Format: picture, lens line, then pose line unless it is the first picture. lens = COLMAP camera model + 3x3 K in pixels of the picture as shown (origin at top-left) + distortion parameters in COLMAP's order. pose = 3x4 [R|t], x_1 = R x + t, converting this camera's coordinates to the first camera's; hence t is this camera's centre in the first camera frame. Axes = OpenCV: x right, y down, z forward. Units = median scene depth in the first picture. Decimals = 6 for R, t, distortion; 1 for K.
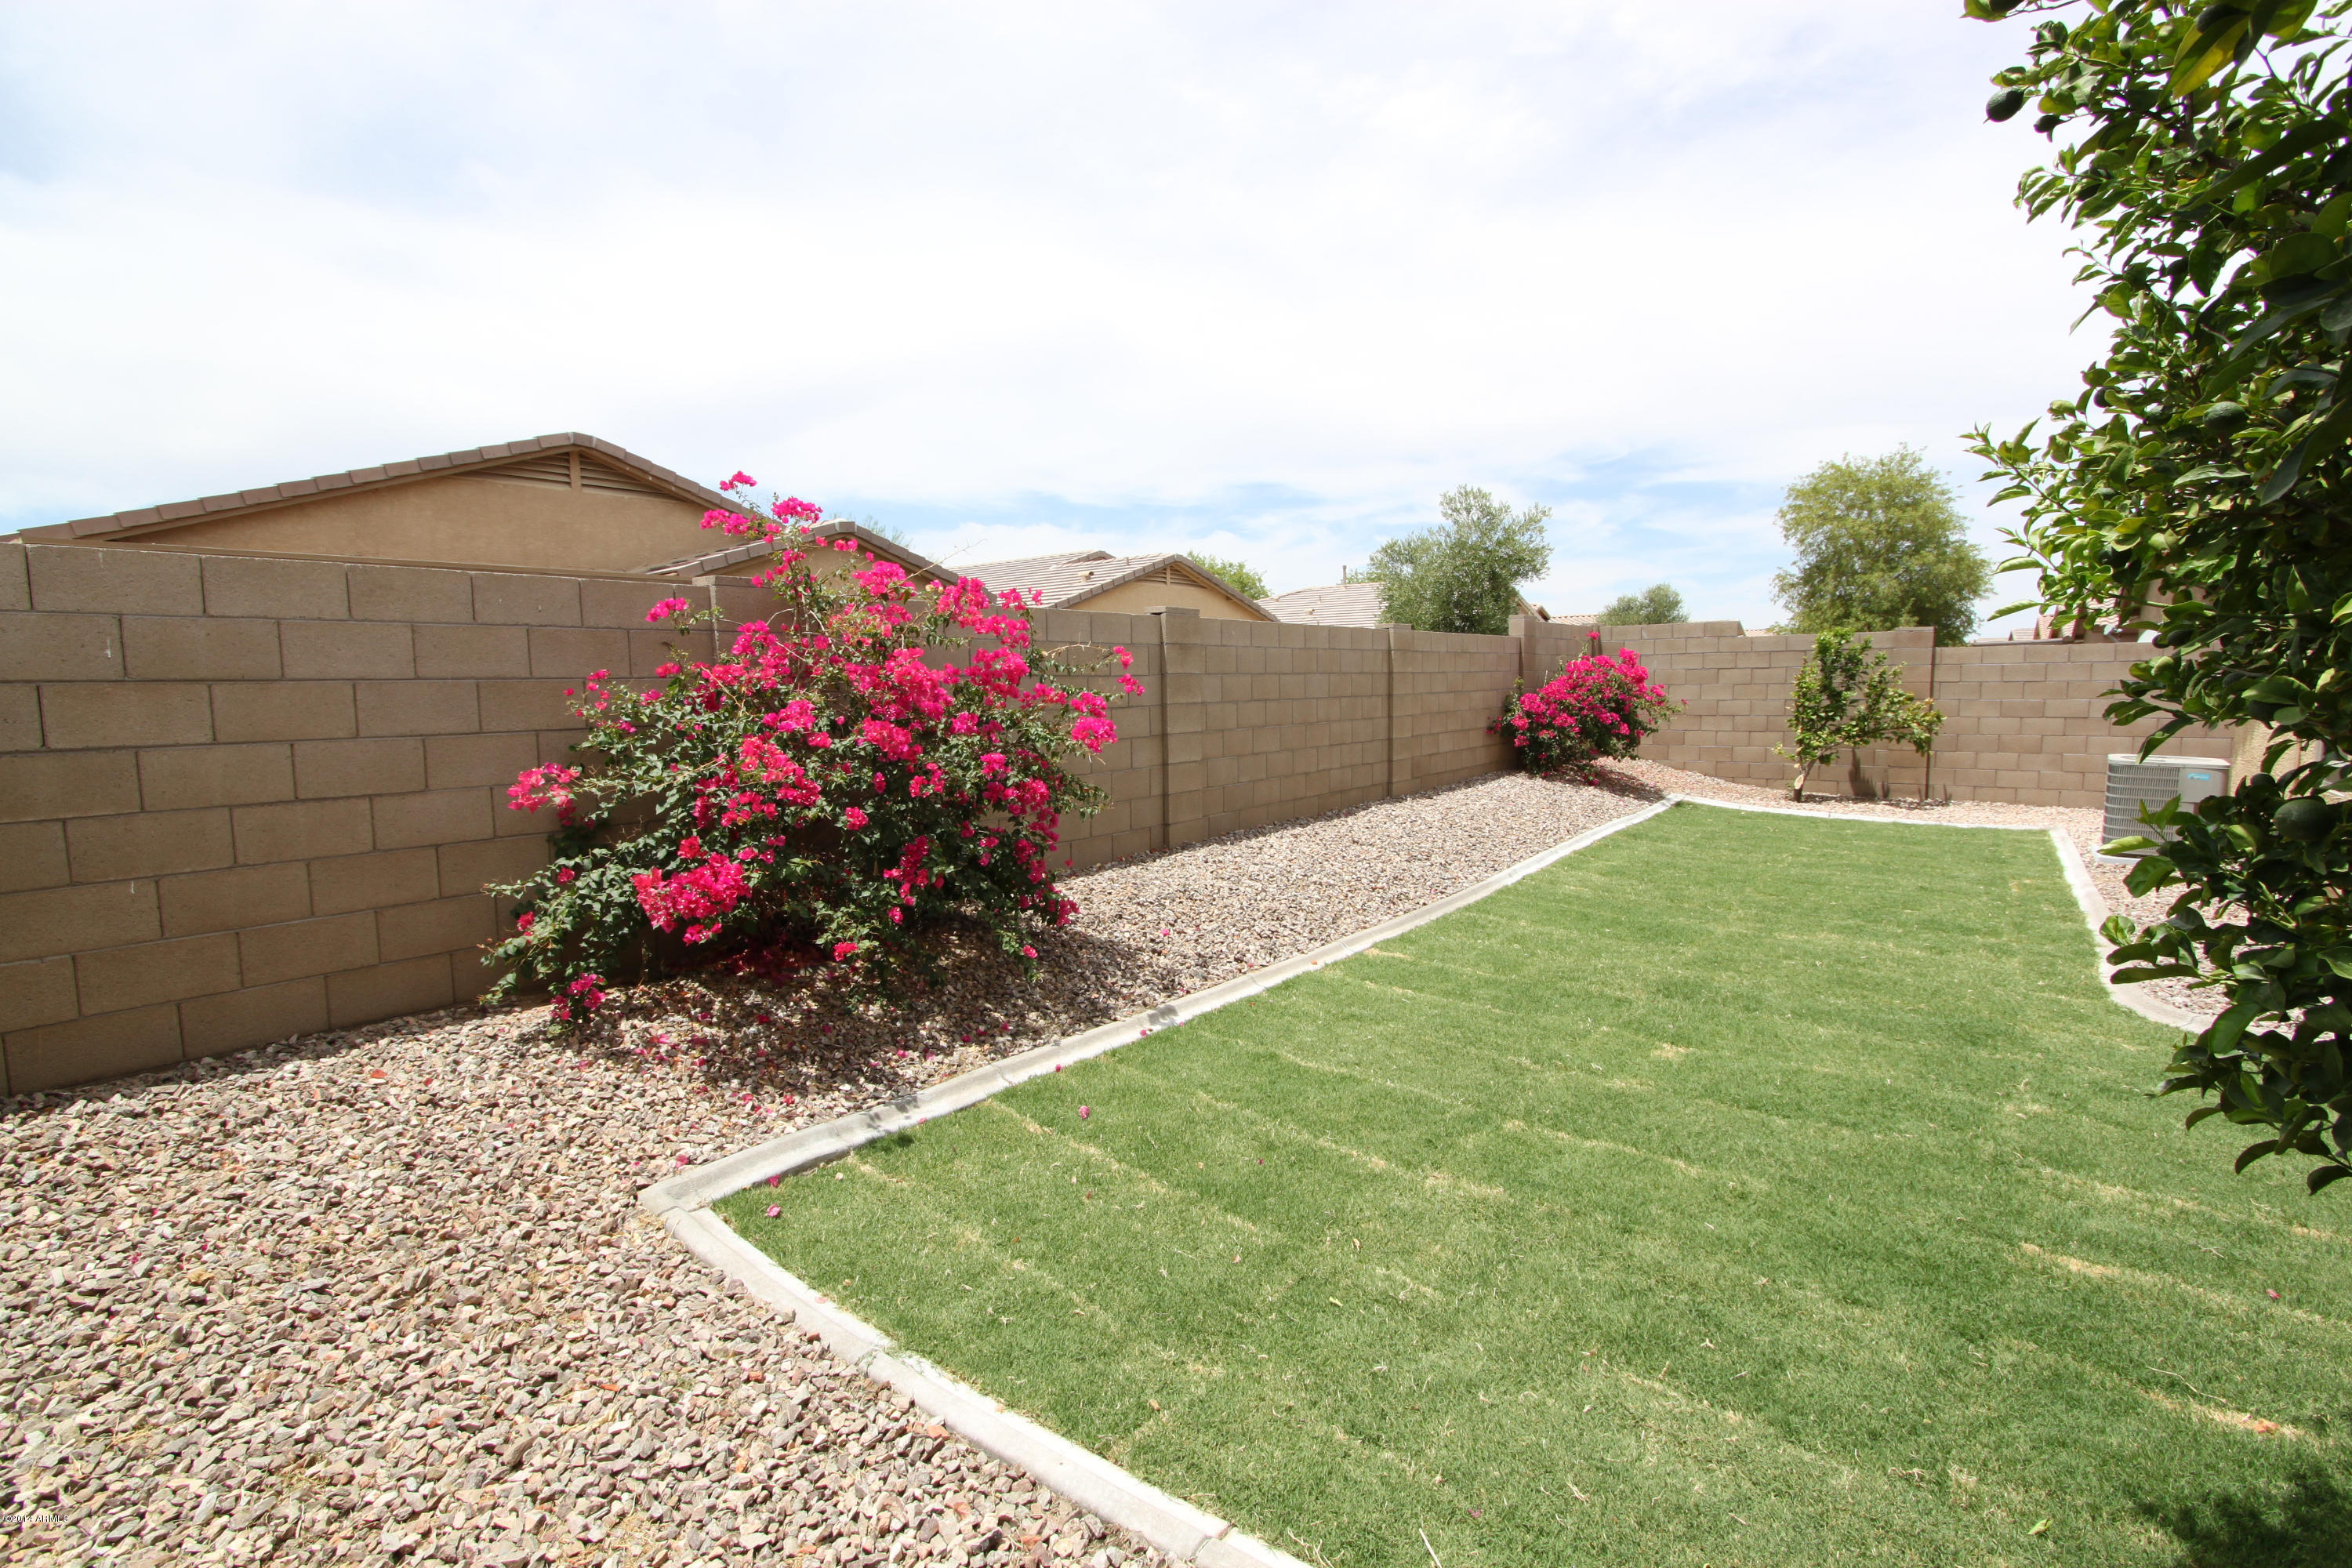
lens RADIAL K [[1081.1, 0, 1172.0], [0, 1081.1, 778.6], [0, 0, 1]] dist [-0.019320, 0.002505]
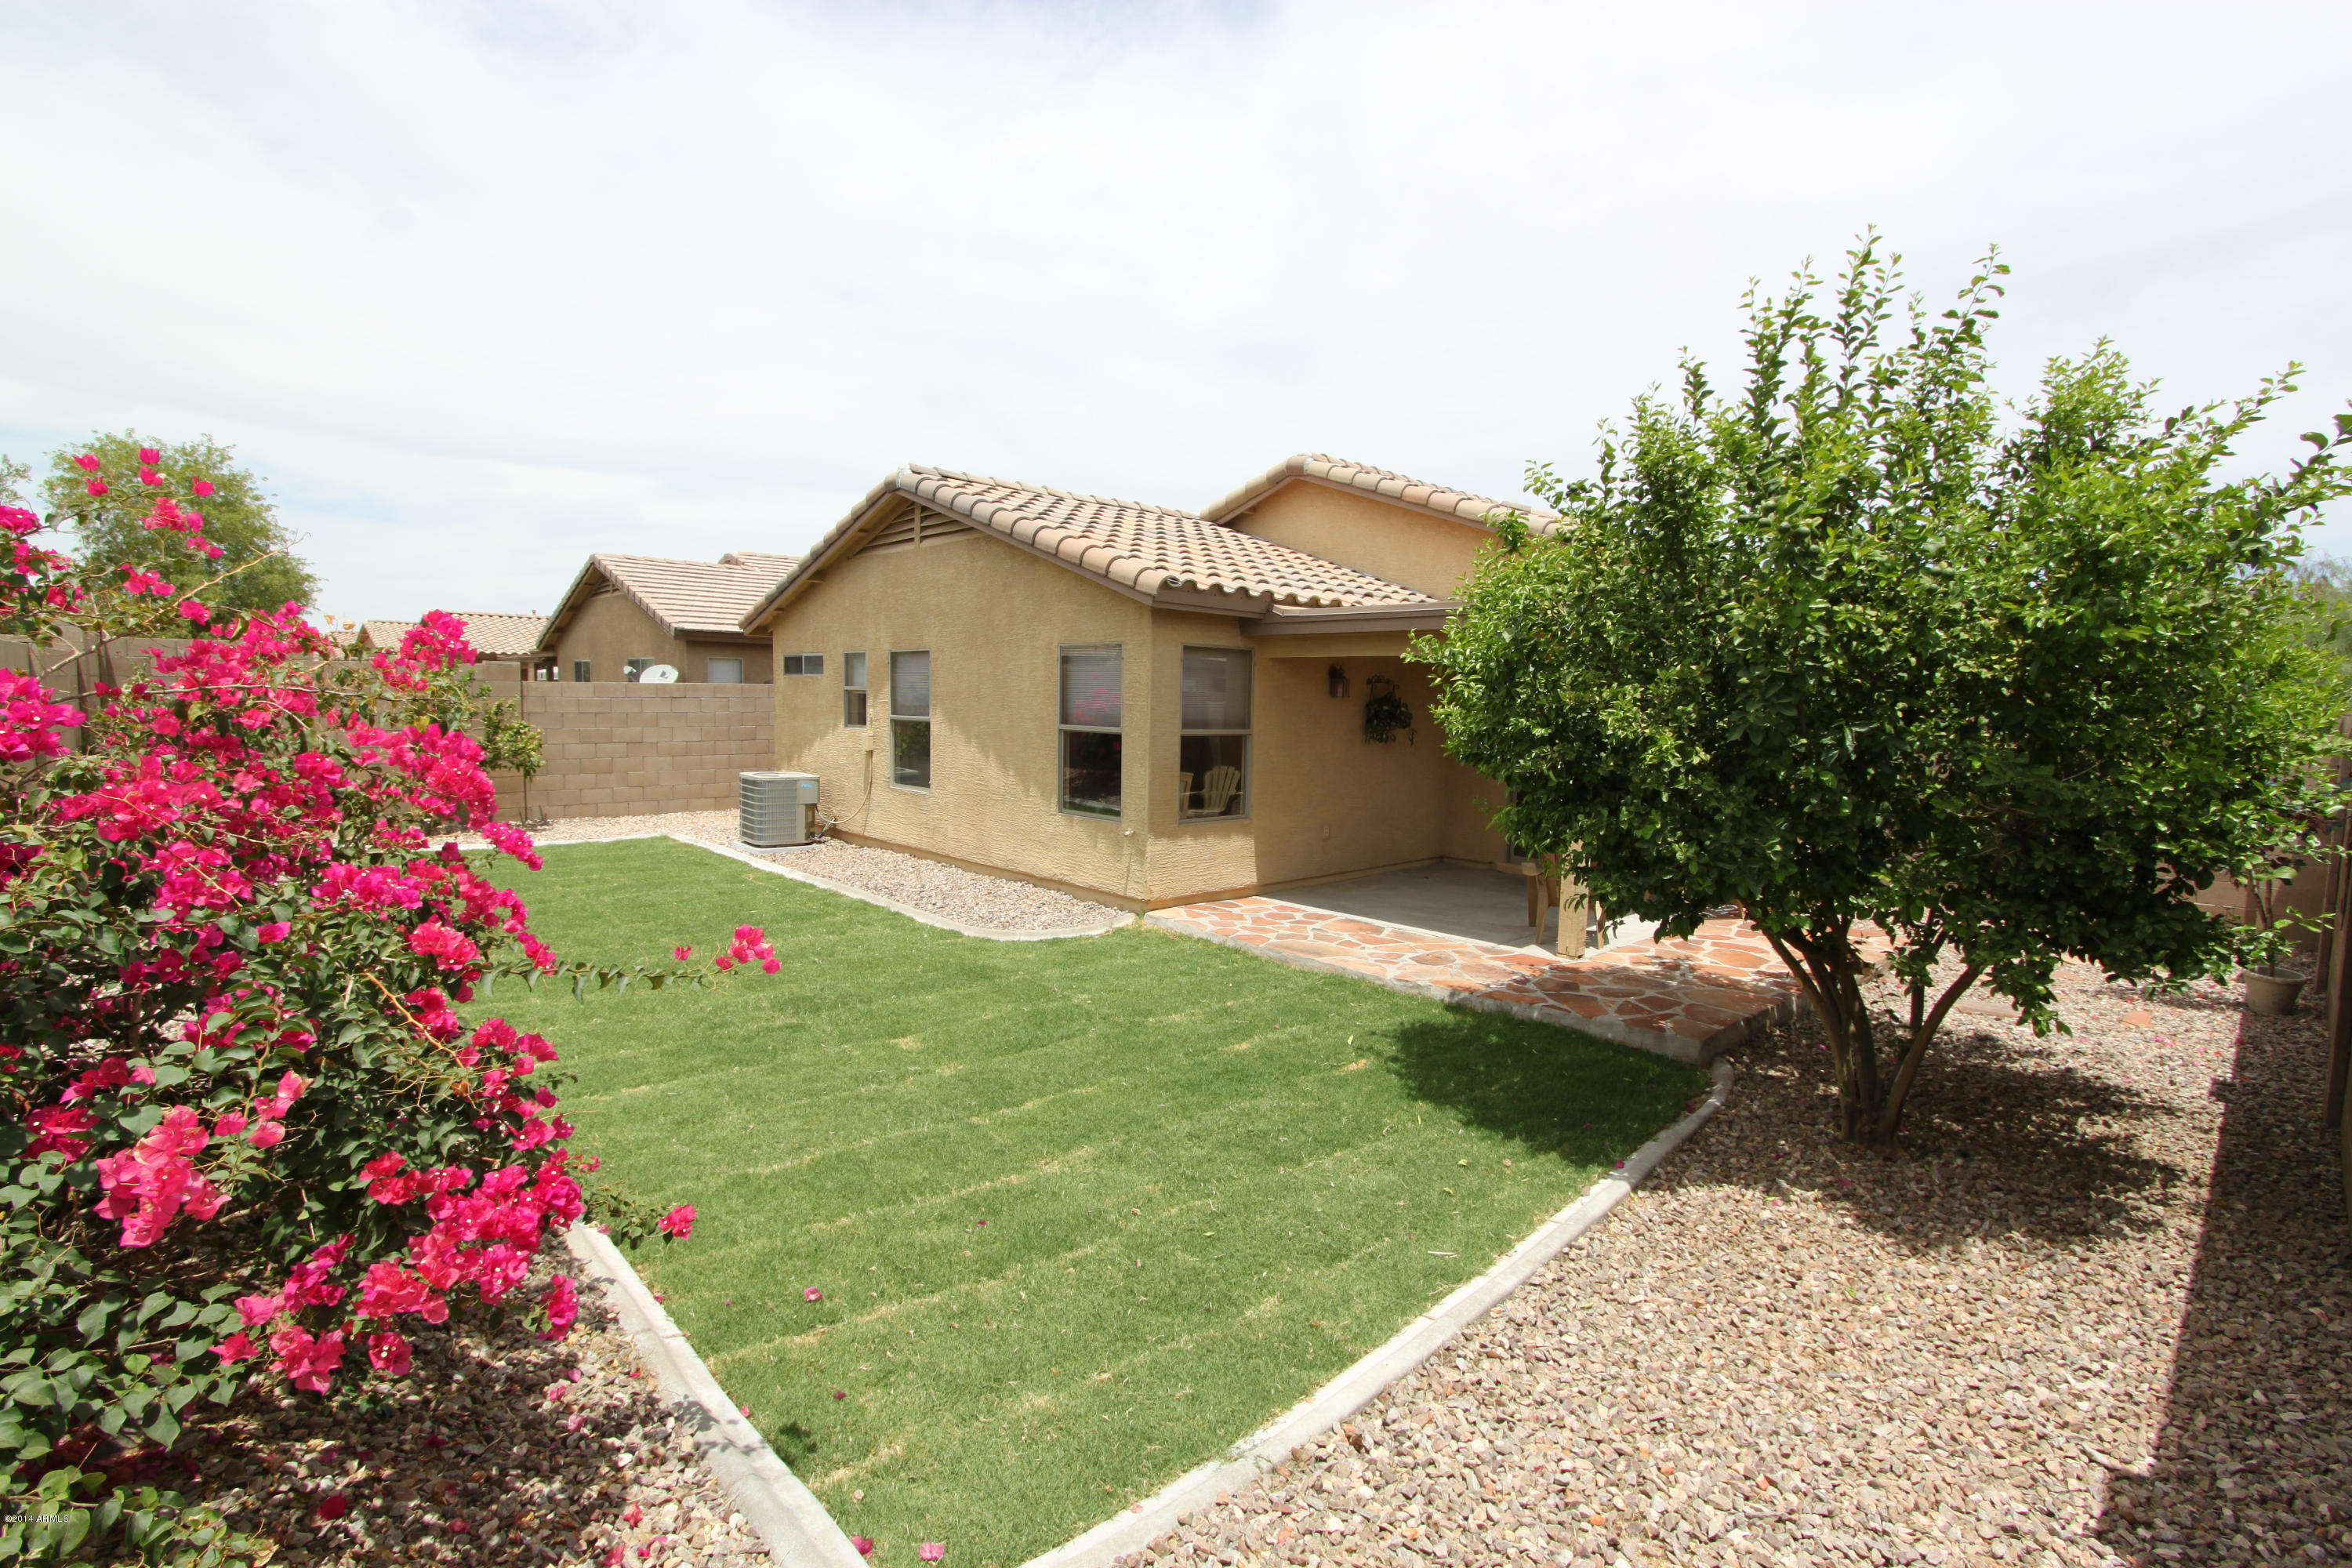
lens RADIAL K [[1081.1, 0, 1164.6], [0, 1081.1, 784.8], [0, 0, 1]] dist [-0.019320, 0.002505]
pose [[0.169947, -0.067066, 0.983168, -0.756222], [0.068968, 0.996045, 0.056022, -0.100323], [-0.983037, 0.058287, 0.173900, 0.522595]]
